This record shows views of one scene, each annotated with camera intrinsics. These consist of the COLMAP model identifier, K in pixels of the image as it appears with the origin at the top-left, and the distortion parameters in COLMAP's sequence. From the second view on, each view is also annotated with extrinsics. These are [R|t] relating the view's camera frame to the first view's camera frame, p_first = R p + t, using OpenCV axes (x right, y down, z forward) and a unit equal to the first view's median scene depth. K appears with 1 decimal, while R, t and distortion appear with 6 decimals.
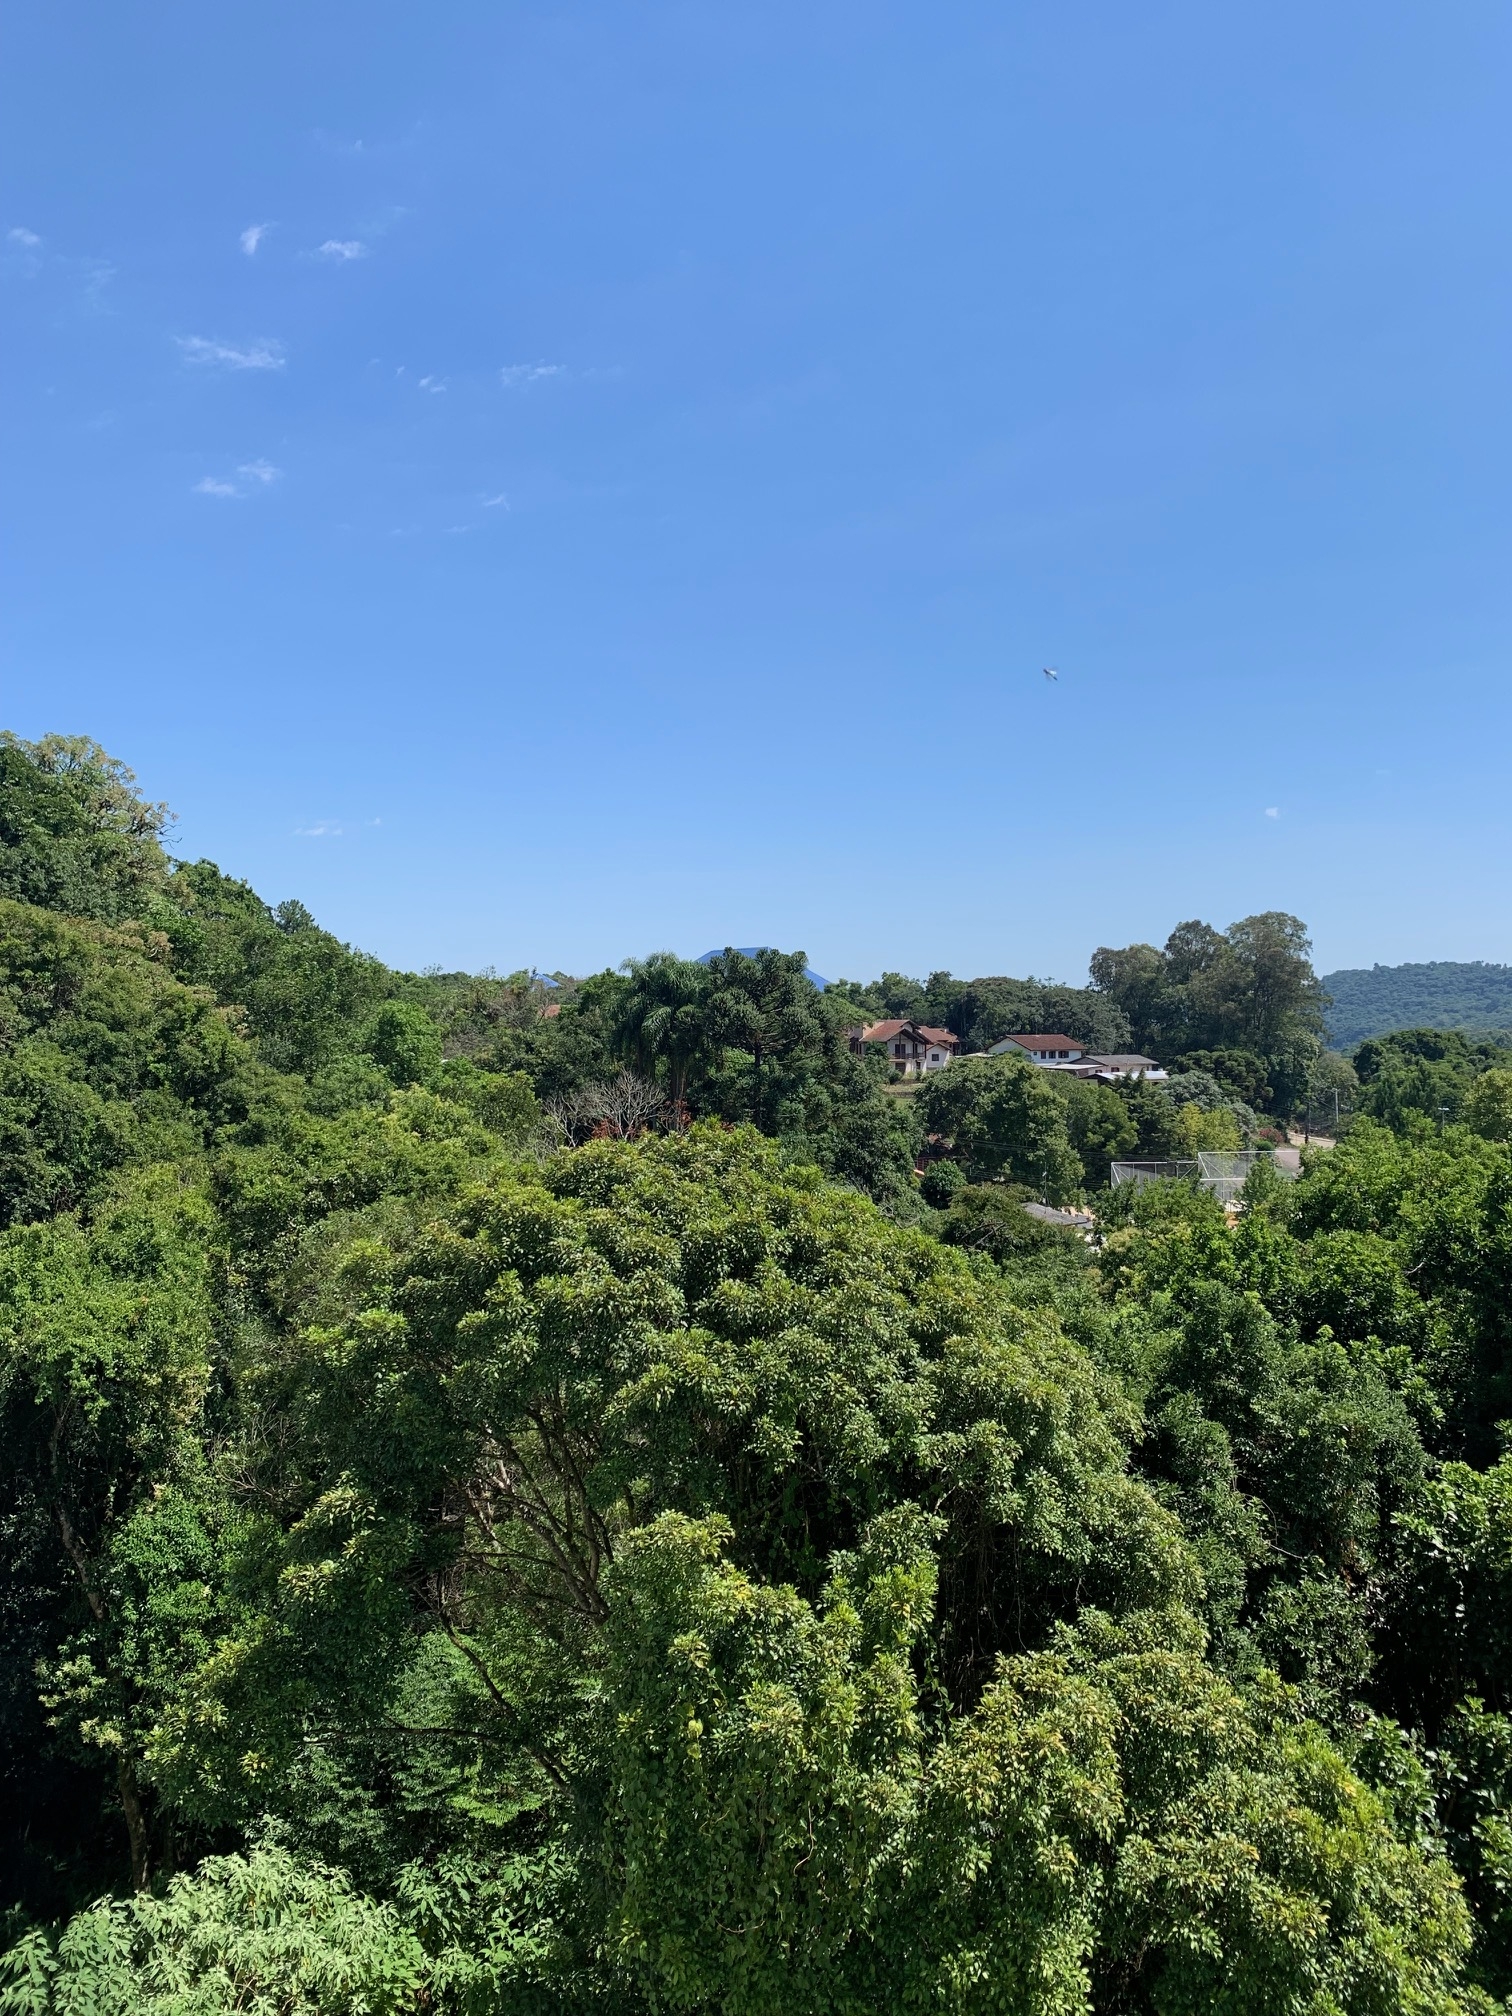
lens RADIAL K [[1544.1, 0, 739.5], [0, 1544.1, 1002.9], [0, 0, 1]] dist [0.045298, -0.039292]
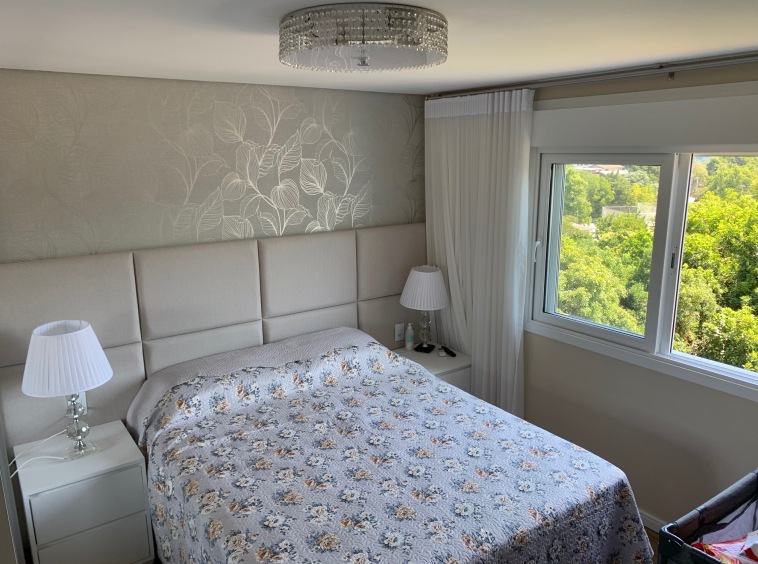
lens RADIAL K [[580.6, 0, 386.1], [0, 580.6, 283.9], [0, 0, 1]] dist [0.045298, -0.039292]
pose [[0.993366, 0.025110, -0.112221, -0.041341], [0.001997, 0.971956, 0.235156, -0.013031], [0.114978, -0.233820, 0.965457, -0.094336]]
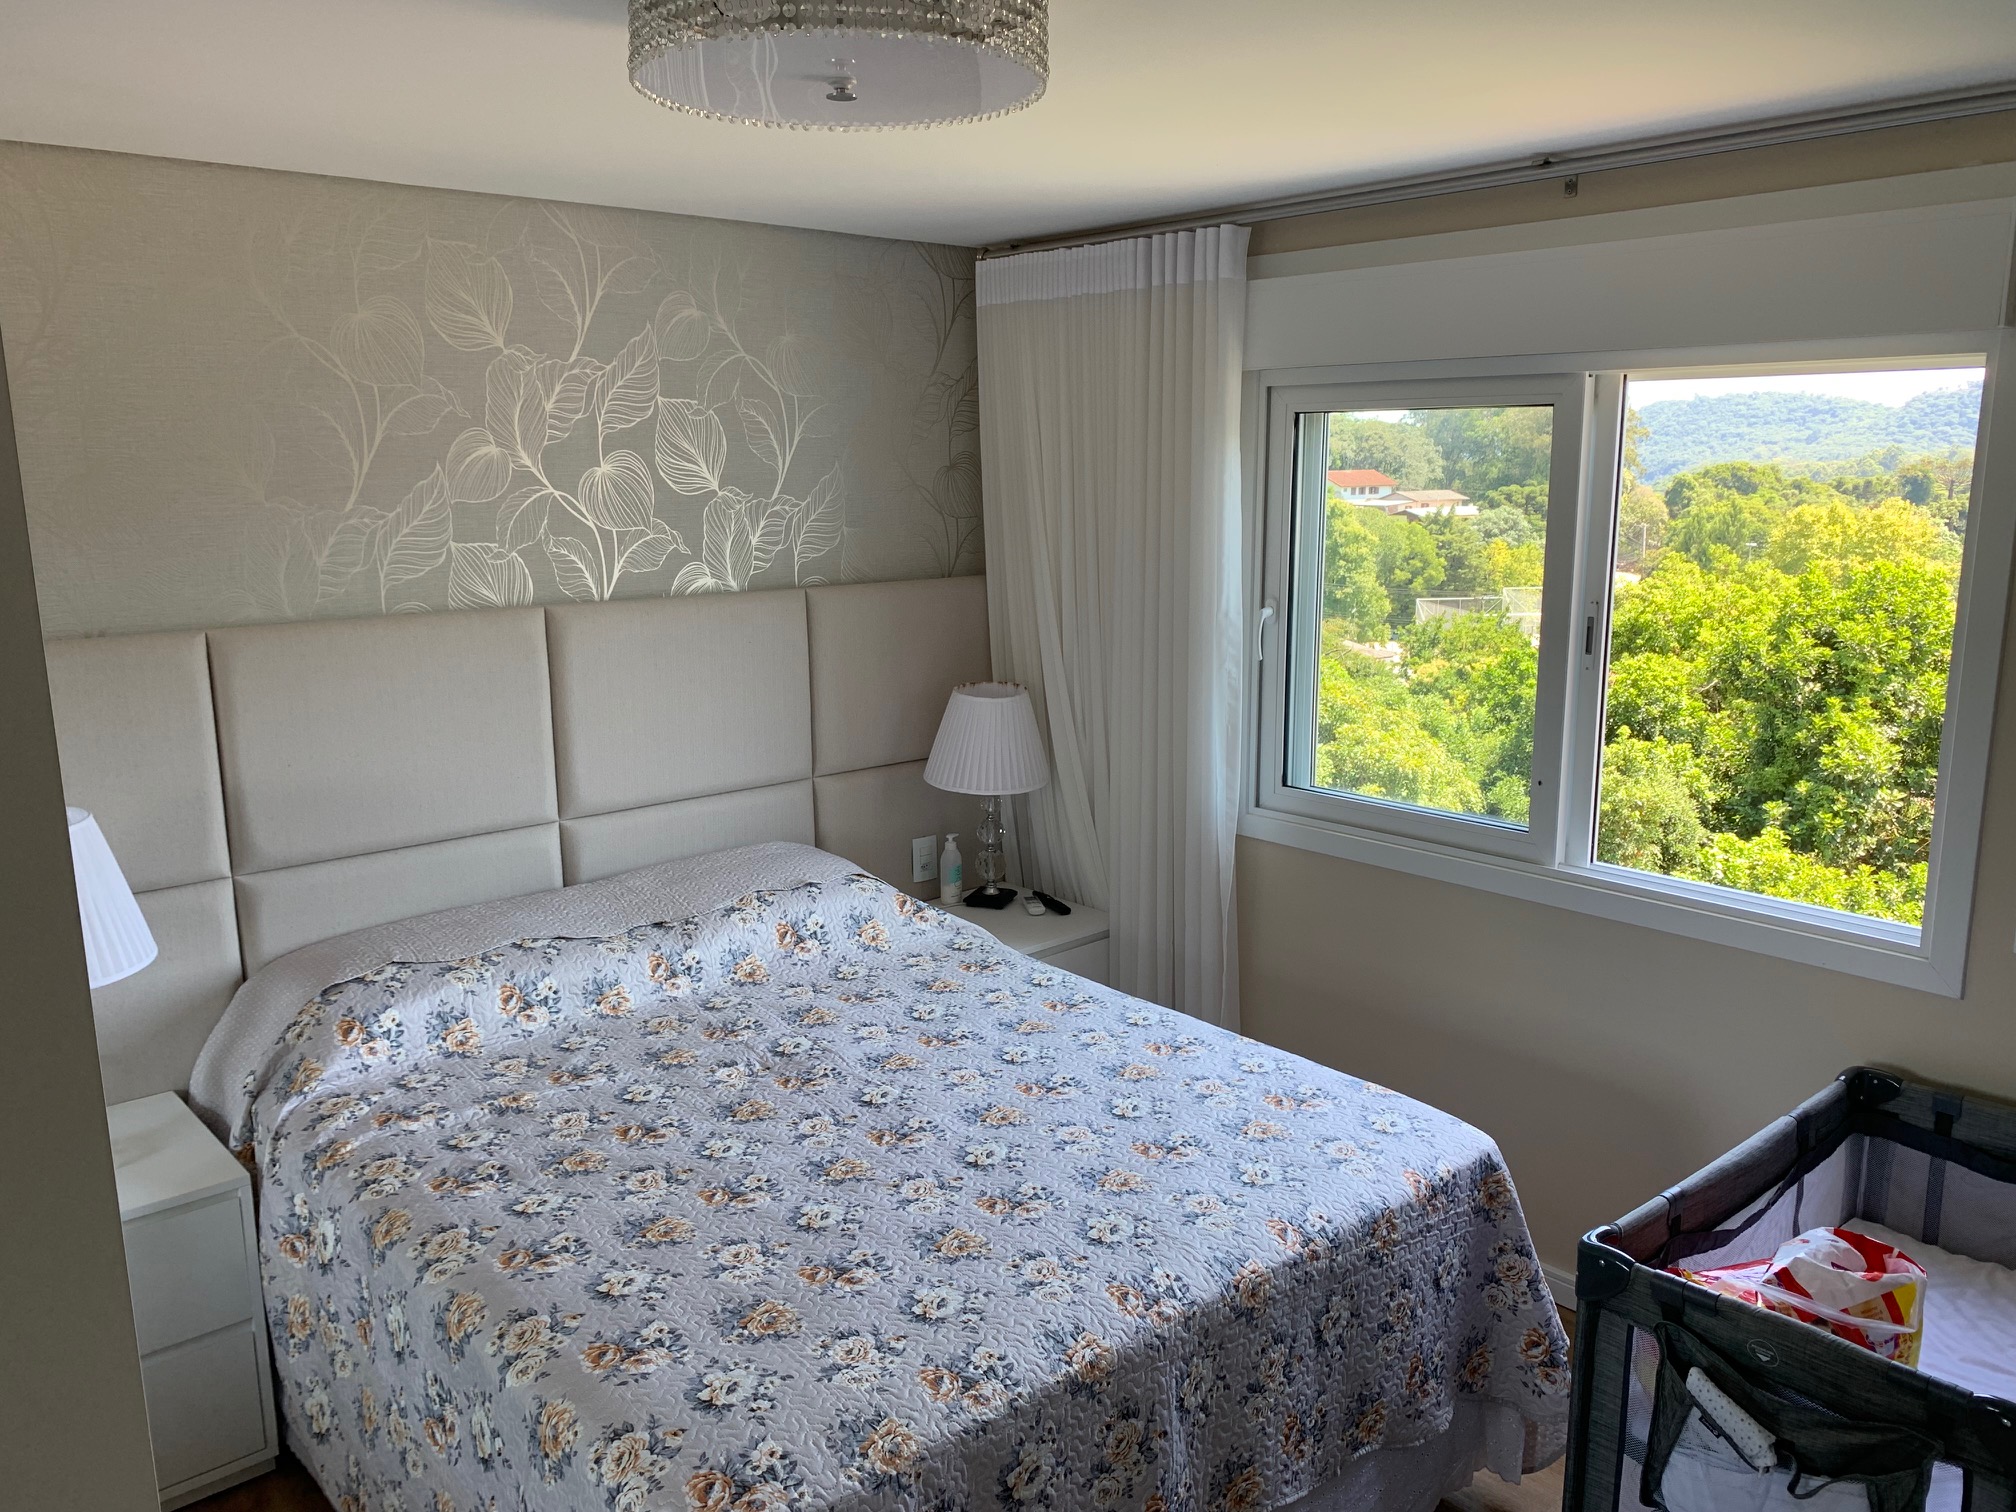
lens RADIAL K [[1544.1, 0, 1032.6], [0, 1544.1, 761.0], [0, 0, 1]] dist [0.045298, -0.039292]
pose [[0.999987, 0.001843, -0.004768, -0.042614], [-0.000824, 0.978651, 0.205528, -0.007474], [0.005045, -0.205521, 0.978640, -0.099834]]
